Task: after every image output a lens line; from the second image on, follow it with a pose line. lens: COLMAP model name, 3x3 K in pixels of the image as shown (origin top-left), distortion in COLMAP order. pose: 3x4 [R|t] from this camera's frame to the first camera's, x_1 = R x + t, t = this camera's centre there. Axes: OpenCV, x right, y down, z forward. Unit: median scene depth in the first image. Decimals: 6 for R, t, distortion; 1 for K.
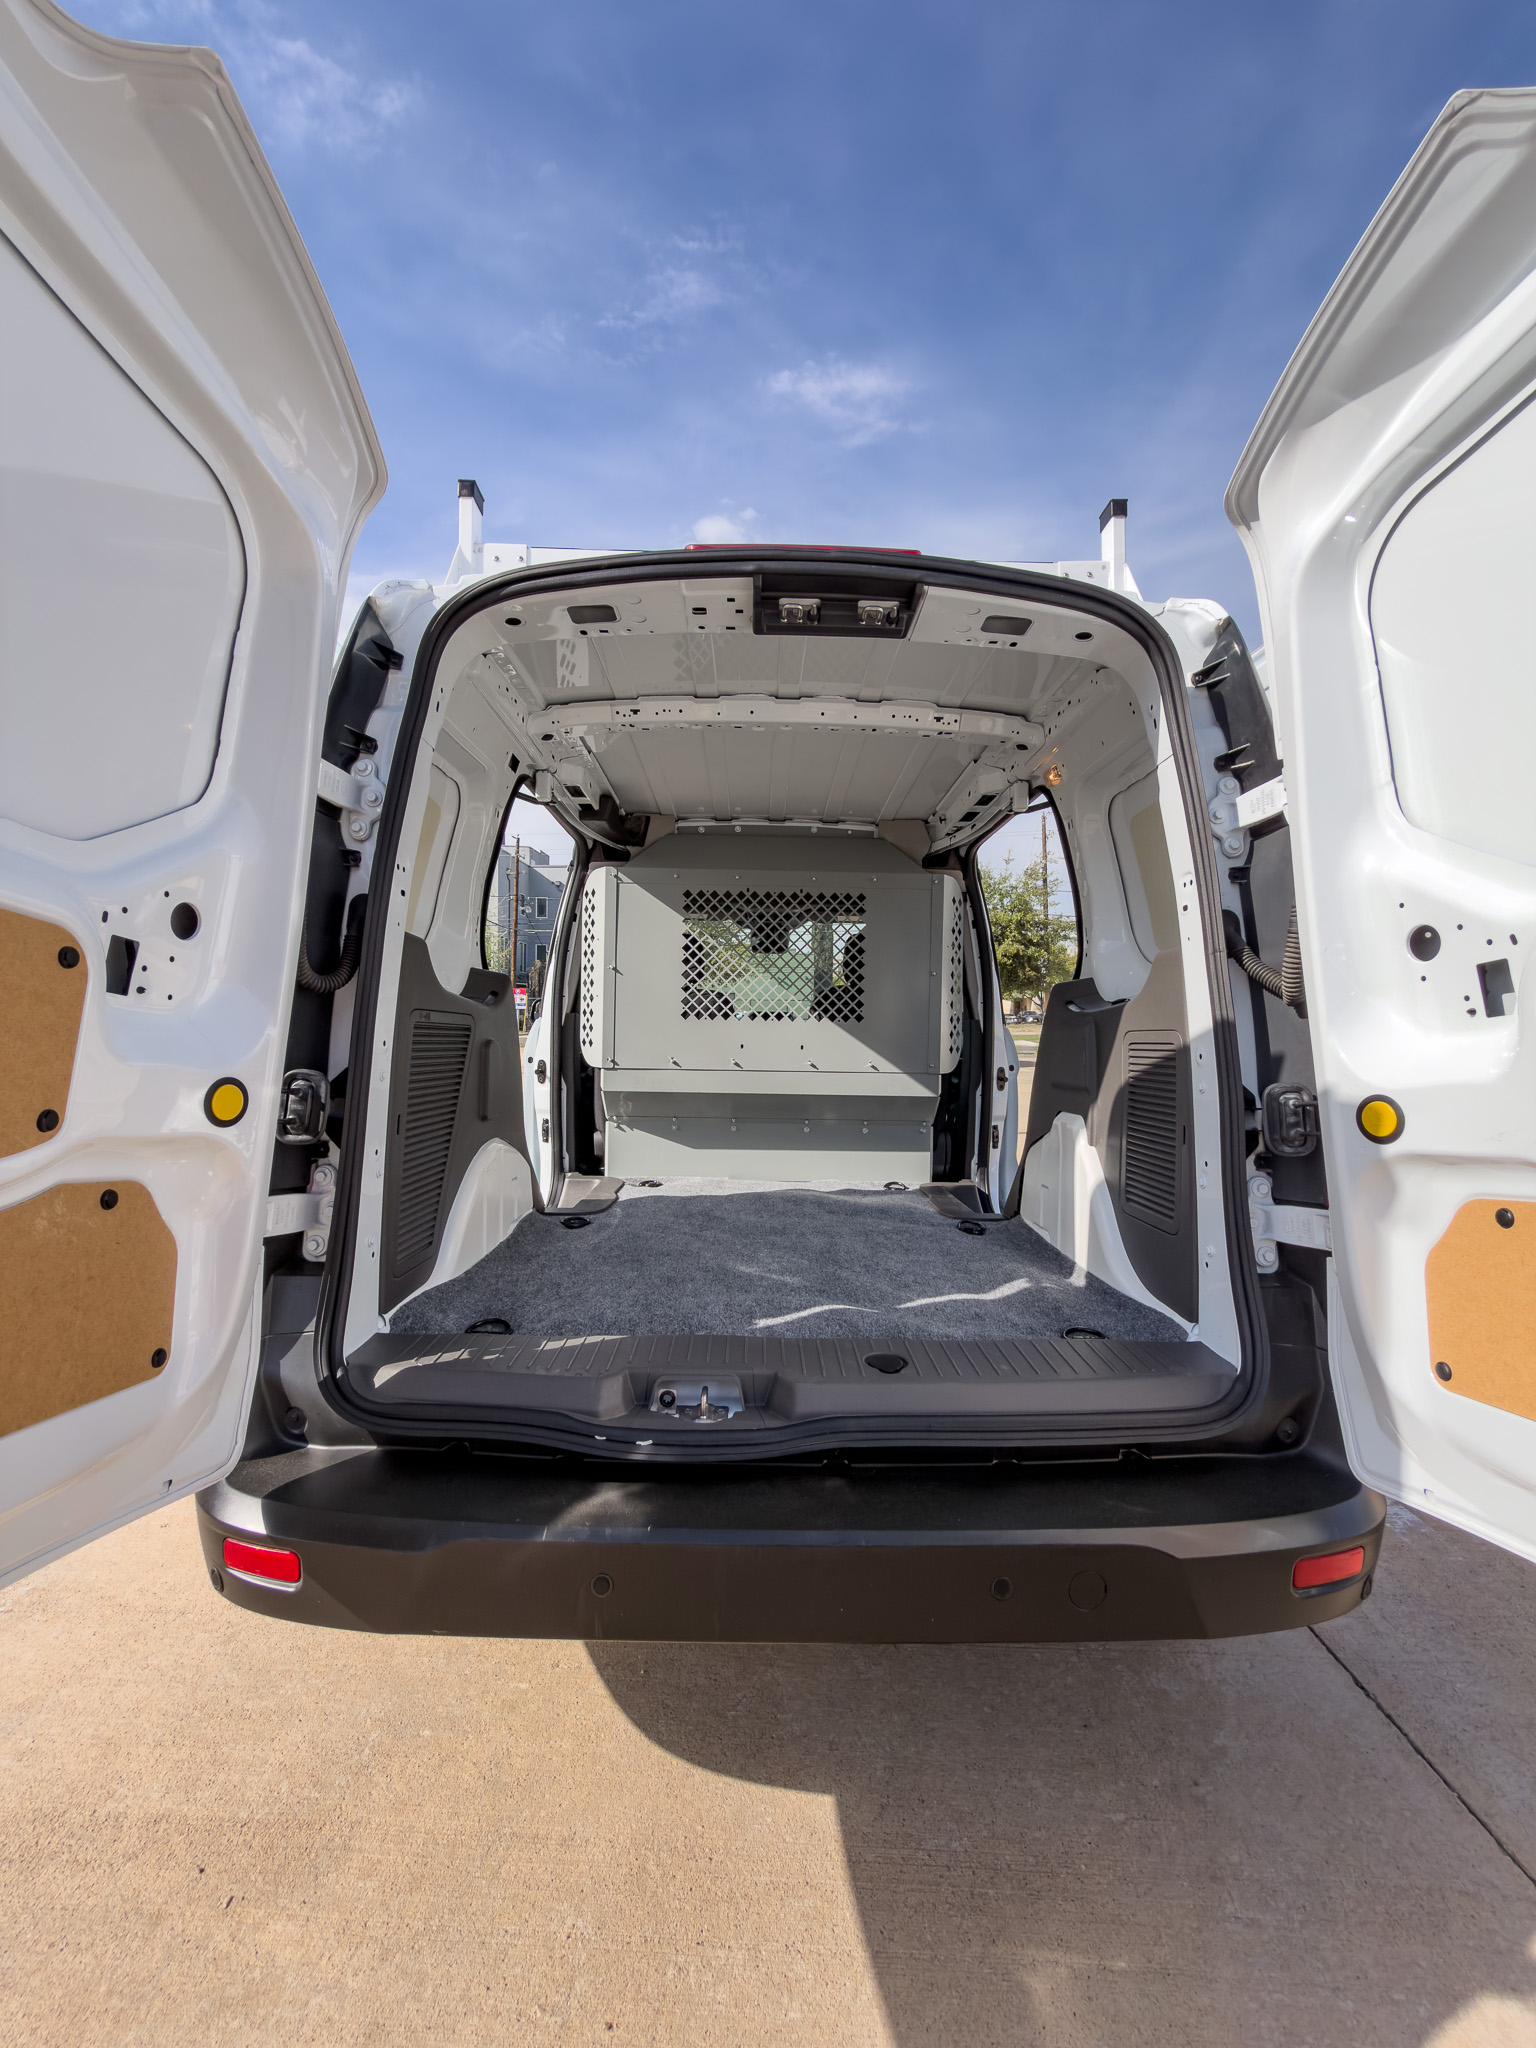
lens RADIAL K [[817.2, 0, 768.0], [0, 817.2, 1024.0], [0, 0, 1]] dist [-0.001617, -0.000039]
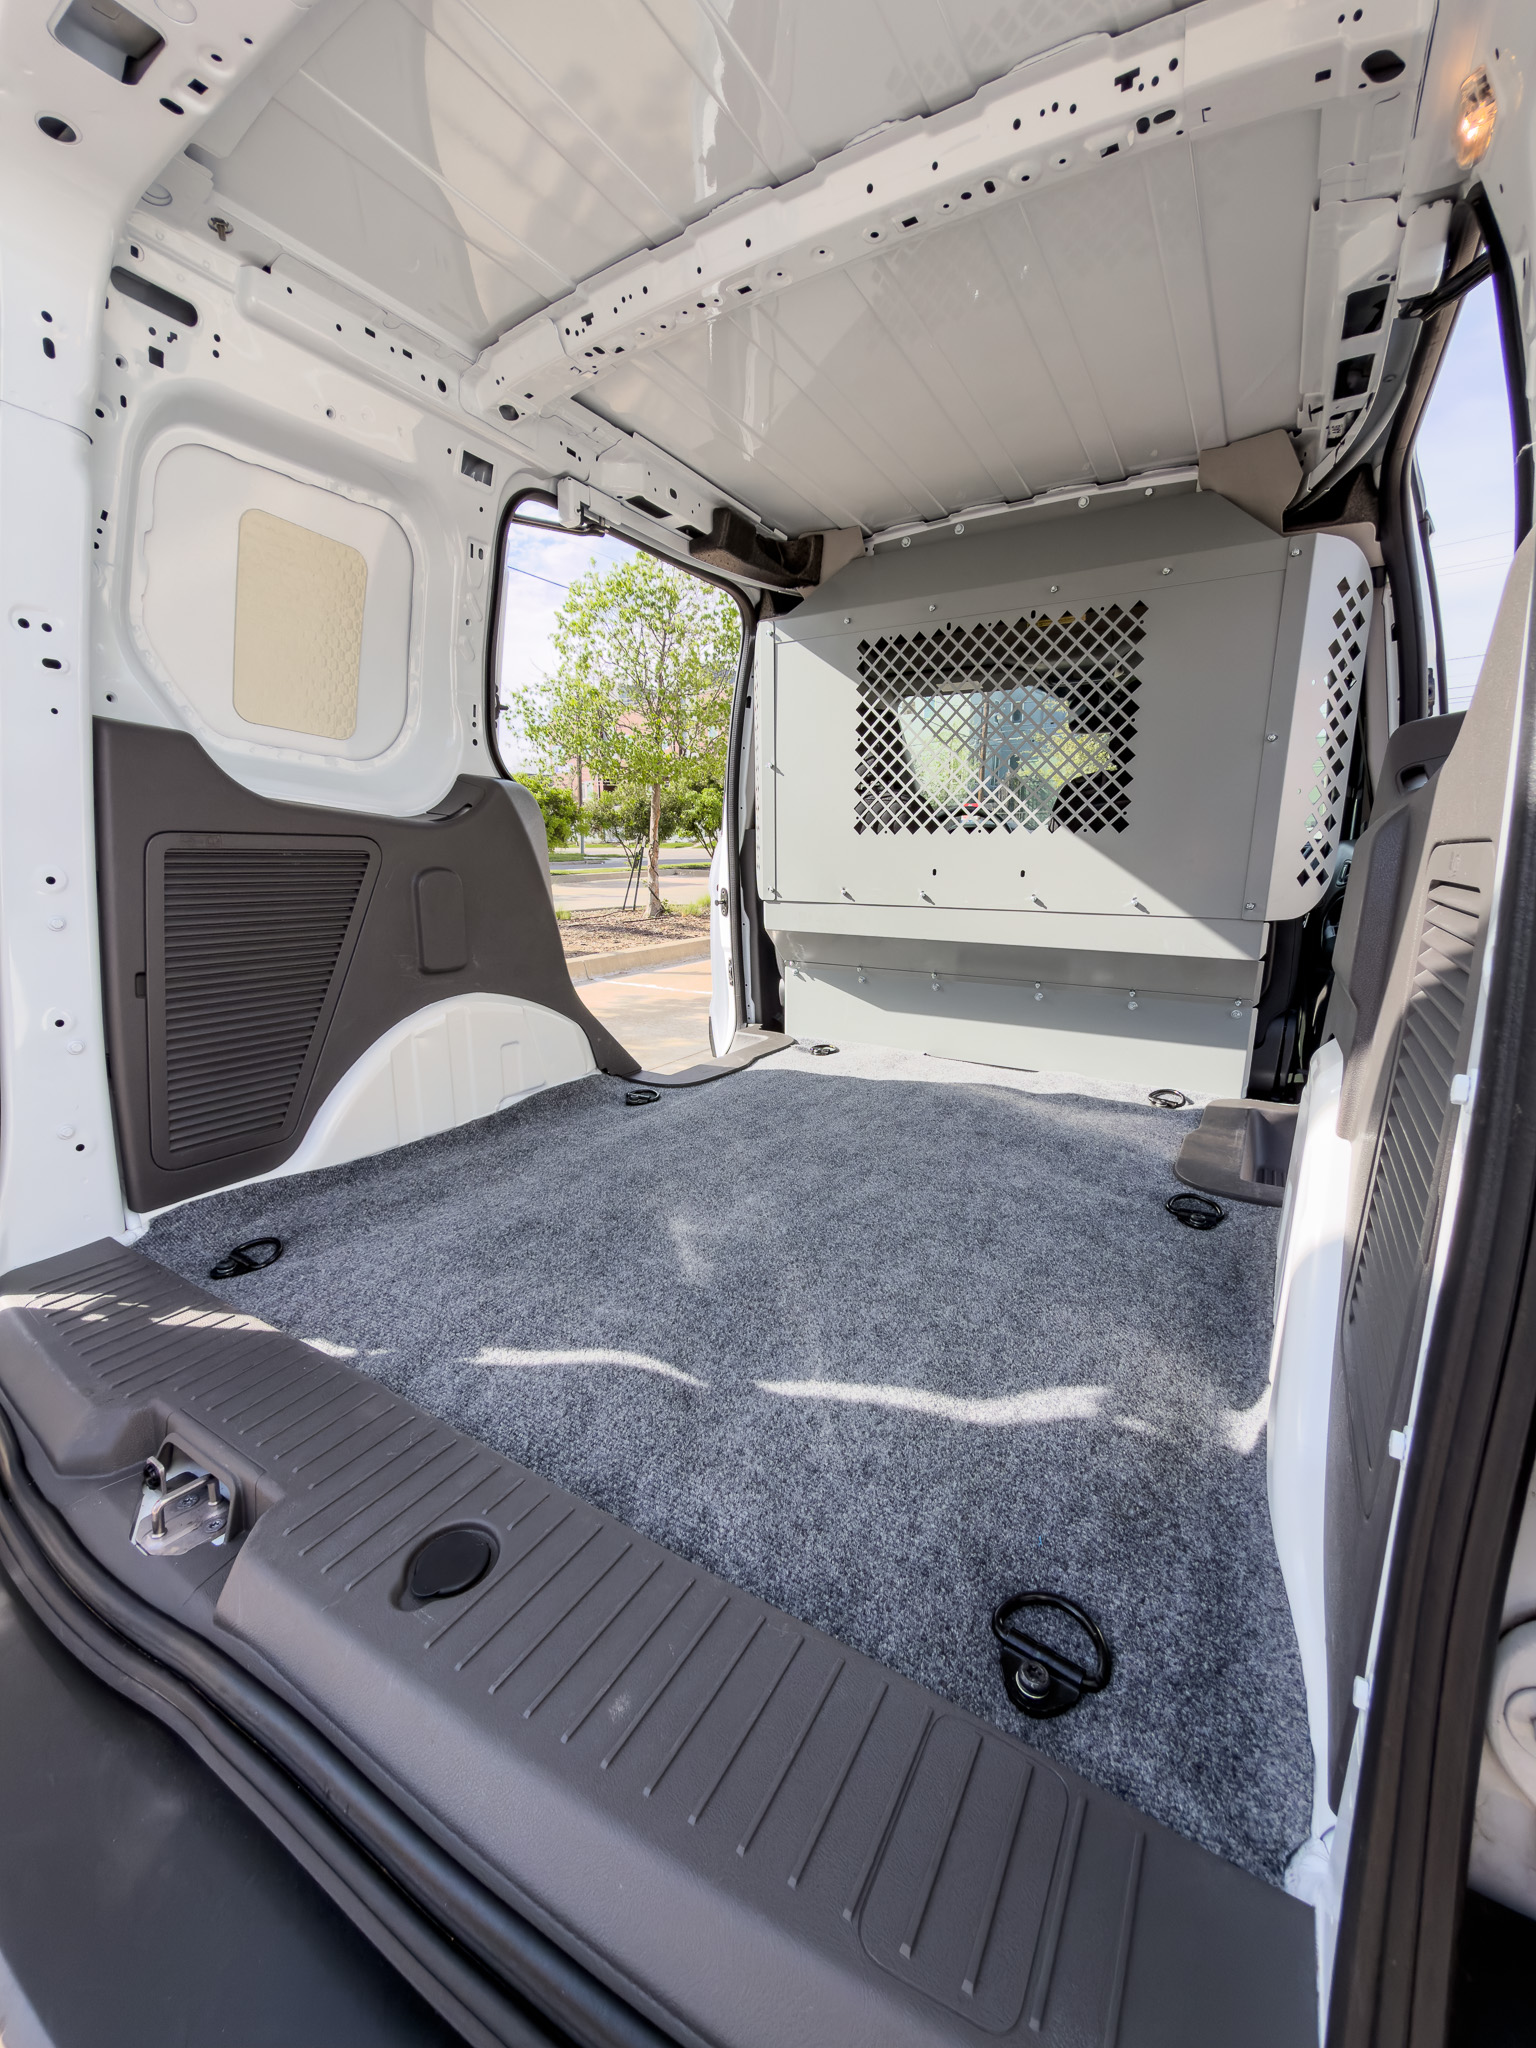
lens RADIAL K [[817.2, 0, 768.0], [0, 817.2, 1024.0], [0, 0, 1]] dist [-0.001617, -0.000039]
pose [[0.841861, 0.098757, -0.530582, 0.227952], [0.019041, 0.977068, 0.212073, 0.003643], [0.539358, -0.188639, 0.820675, 0.331888]]
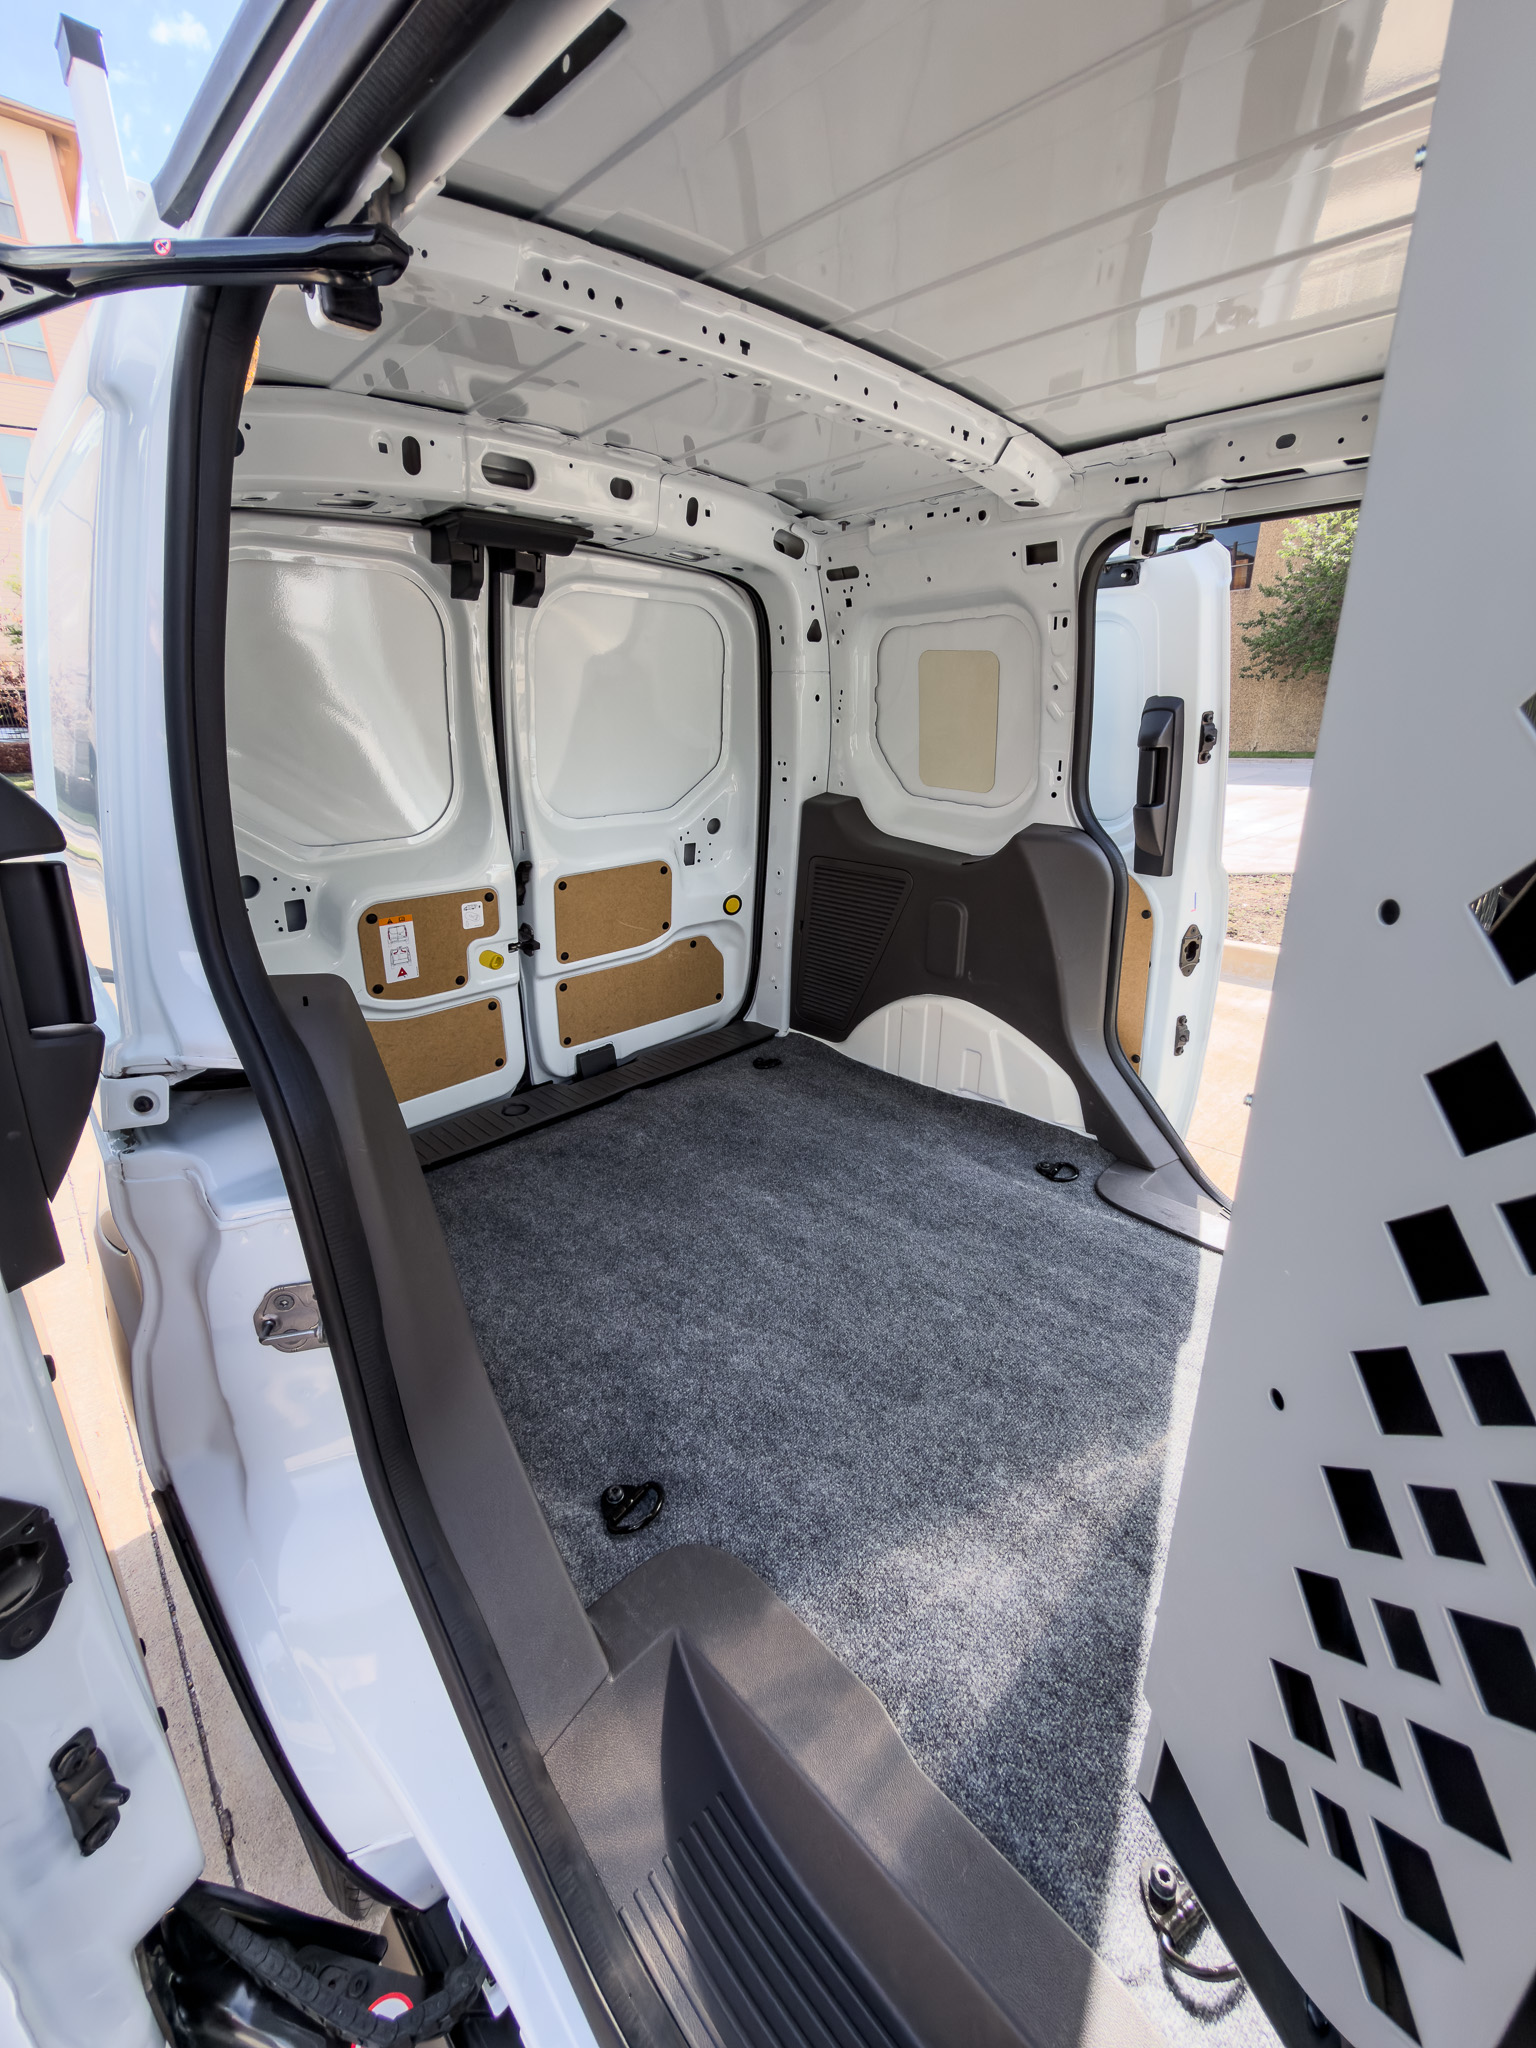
lens RADIAL K [[817.2, 0, 768.0], [0, 817.2, 1024.0], [0, 0, 1]] dist [-0.001617, -0.000039]
pose [[-0.725293, 0.239068, -0.645598, 0.335703], [0.011175, 0.941734, 0.336173, -0.117547], [0.688350, 0.236609, -0.685705, 1.037579]]
